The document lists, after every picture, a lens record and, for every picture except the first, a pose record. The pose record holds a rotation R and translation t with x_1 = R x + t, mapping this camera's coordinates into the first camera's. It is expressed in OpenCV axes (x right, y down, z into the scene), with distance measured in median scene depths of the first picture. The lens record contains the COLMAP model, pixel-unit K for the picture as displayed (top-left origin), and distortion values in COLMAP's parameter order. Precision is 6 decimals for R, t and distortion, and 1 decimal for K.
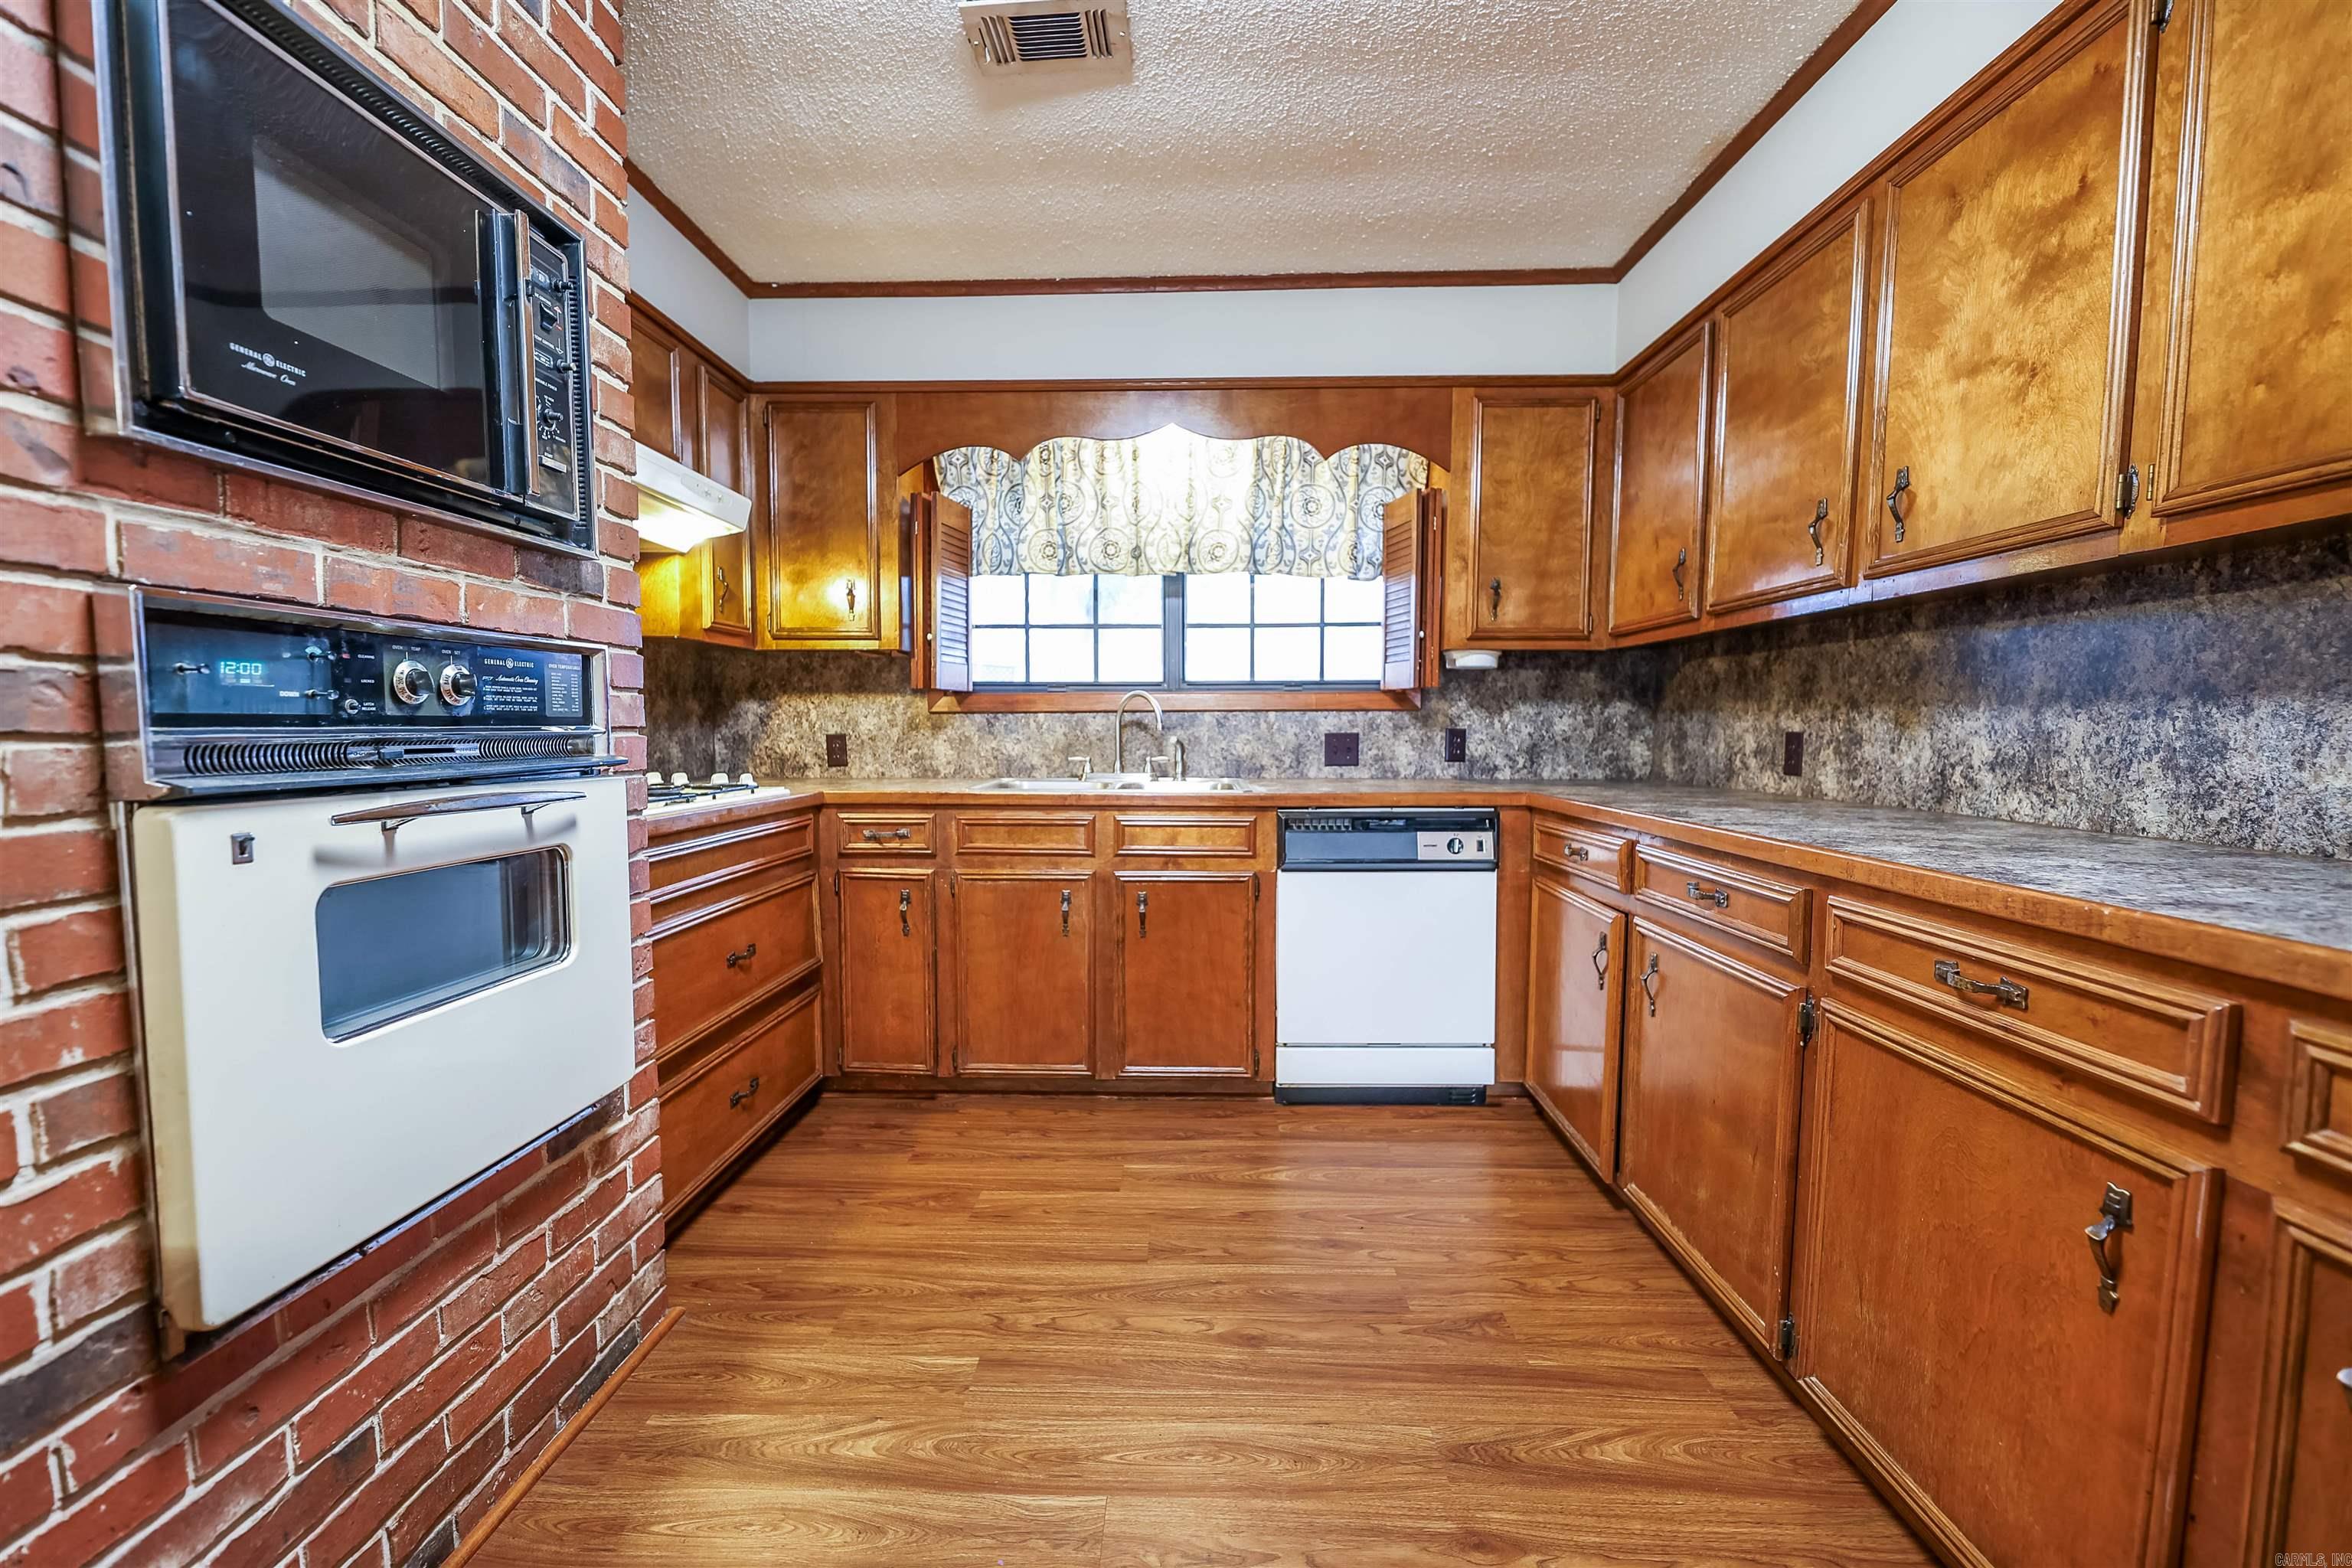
lens RADIAL K [[939.5, 0, 1174.4], [0, 939.5, 796.3], [0, 0, 1]] dist [-0.000031, -0.003223]
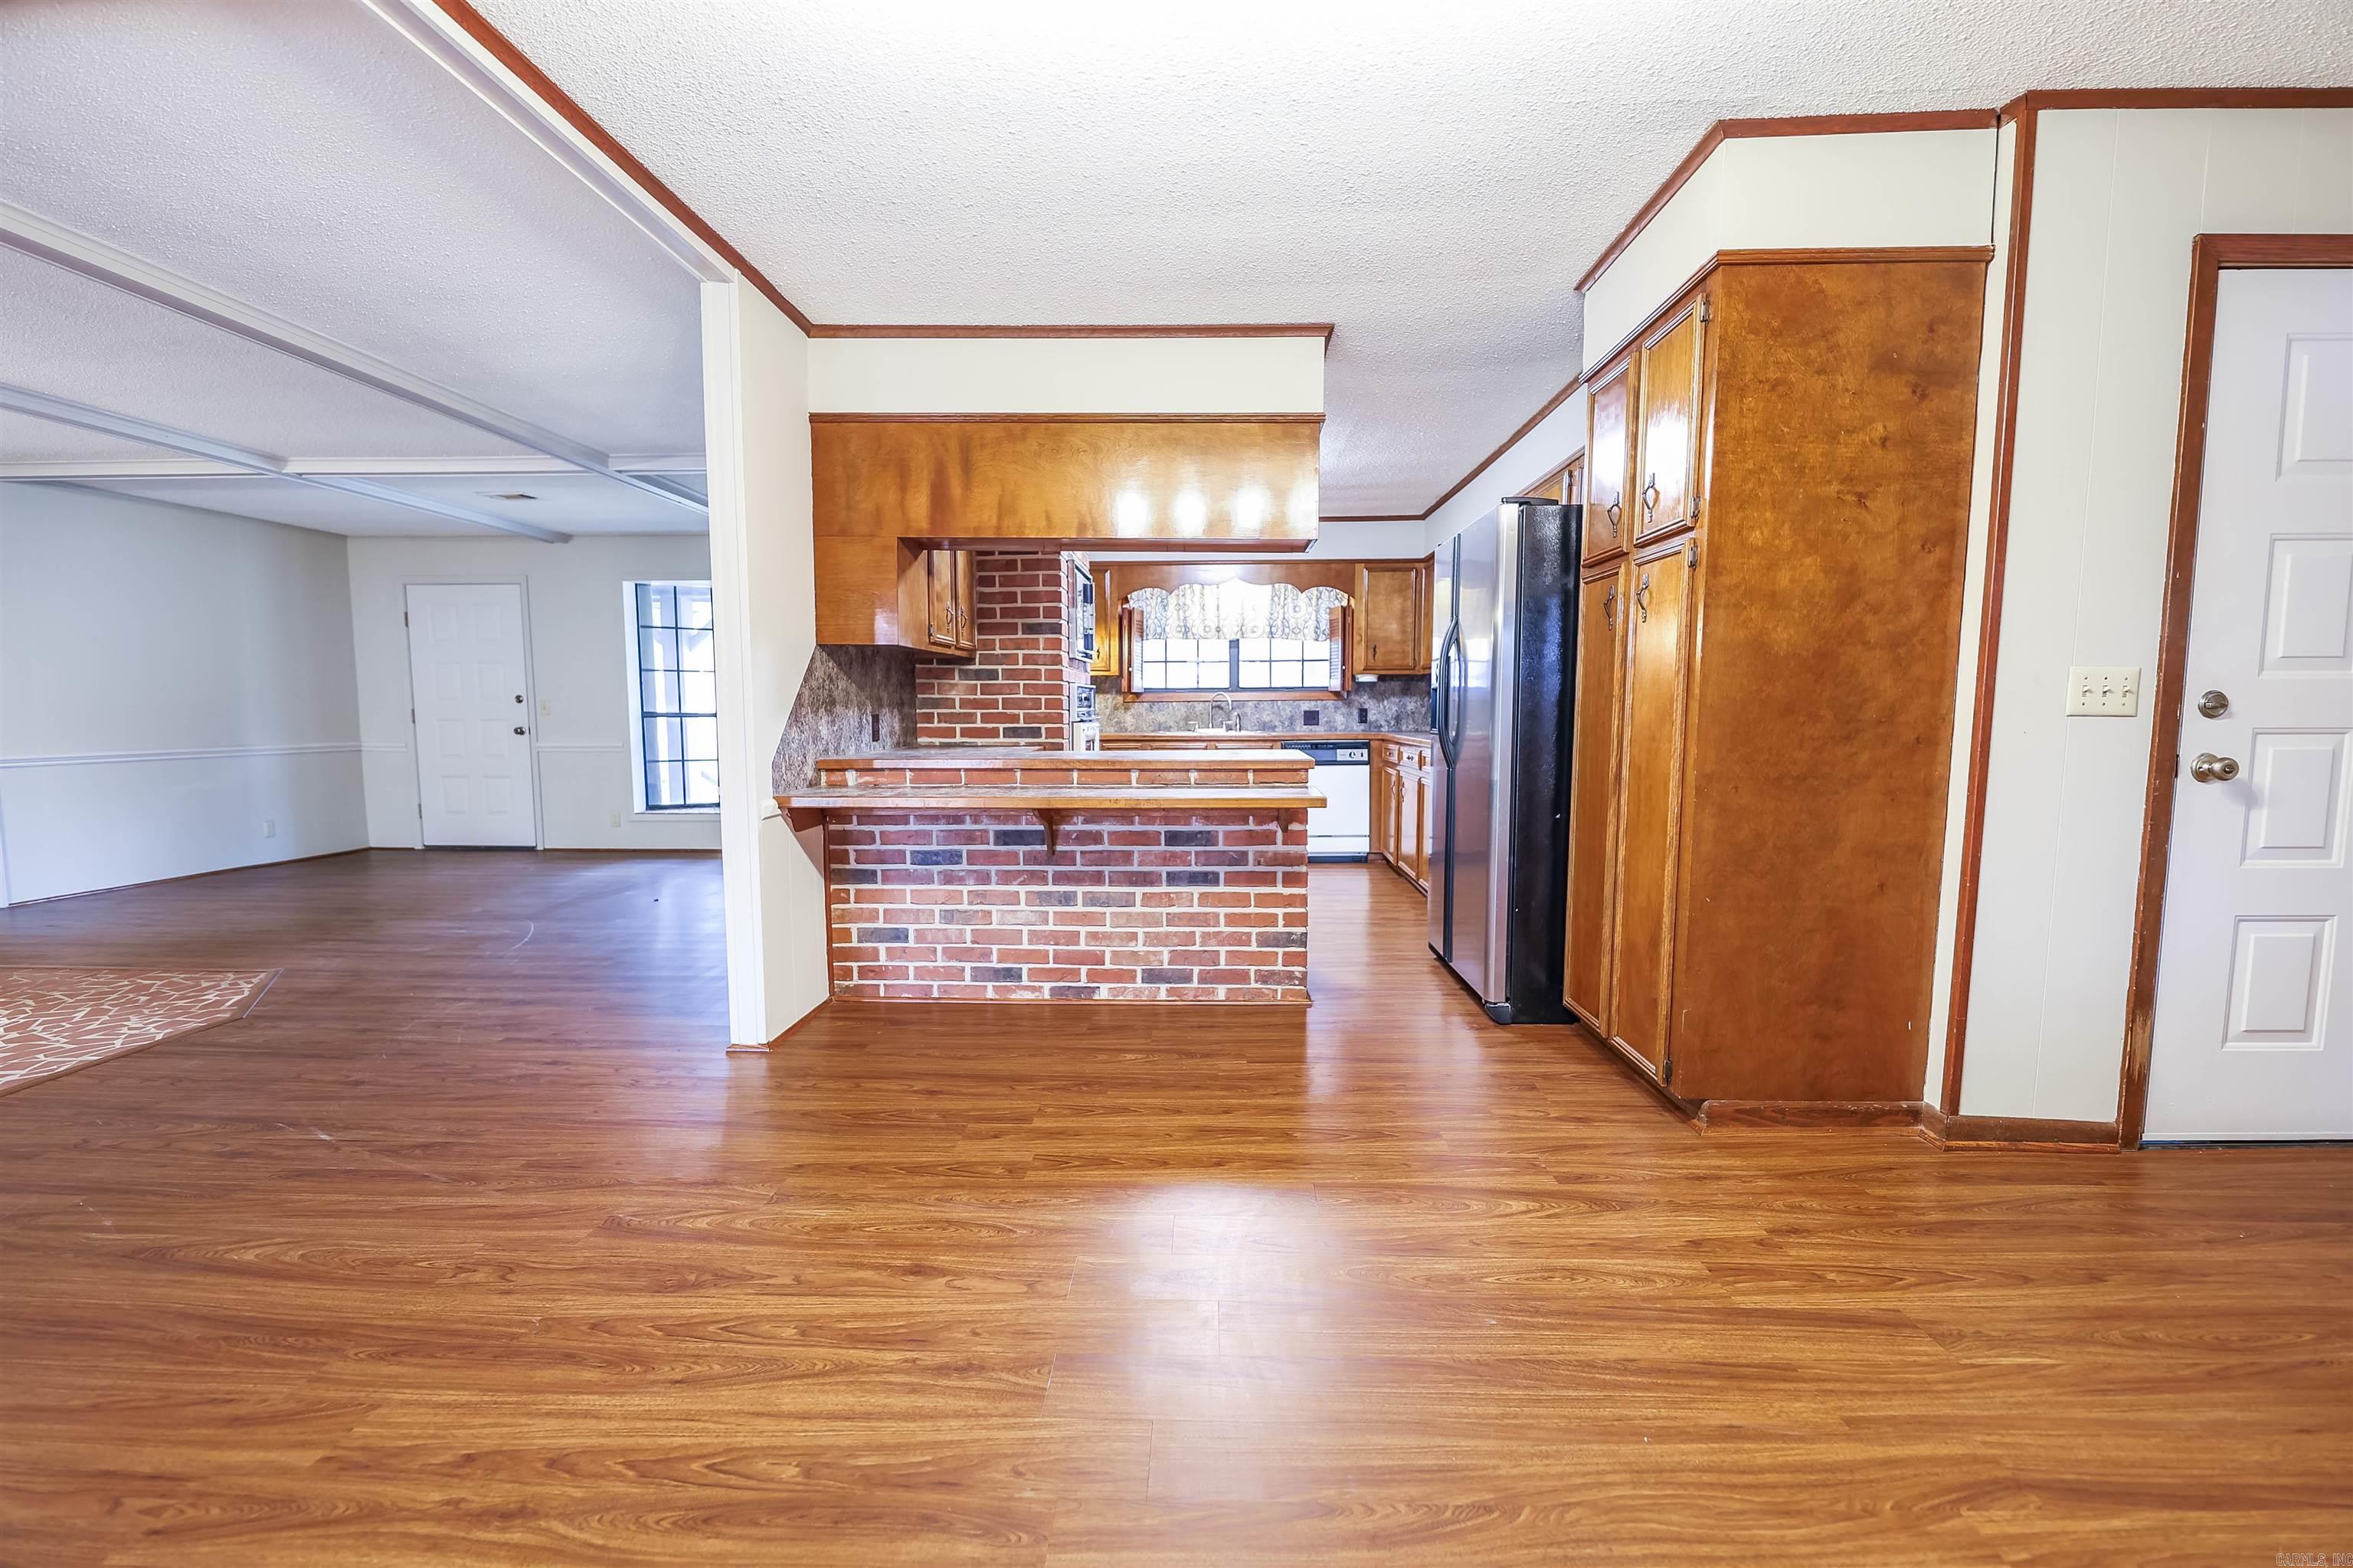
lens RADIAL K [[939.9, 0, 1174.9], [0, 939.9, 796.4], [0, 0, 1]] dist [-0.000031, -0.003223]
pose [[0.999828, -0.002797, -0.018339, -0.102916], [0.003076, 0.999879, 0.015227, 0.100723], [0.018294, -0.015281, 0.999716, -1.228328]]
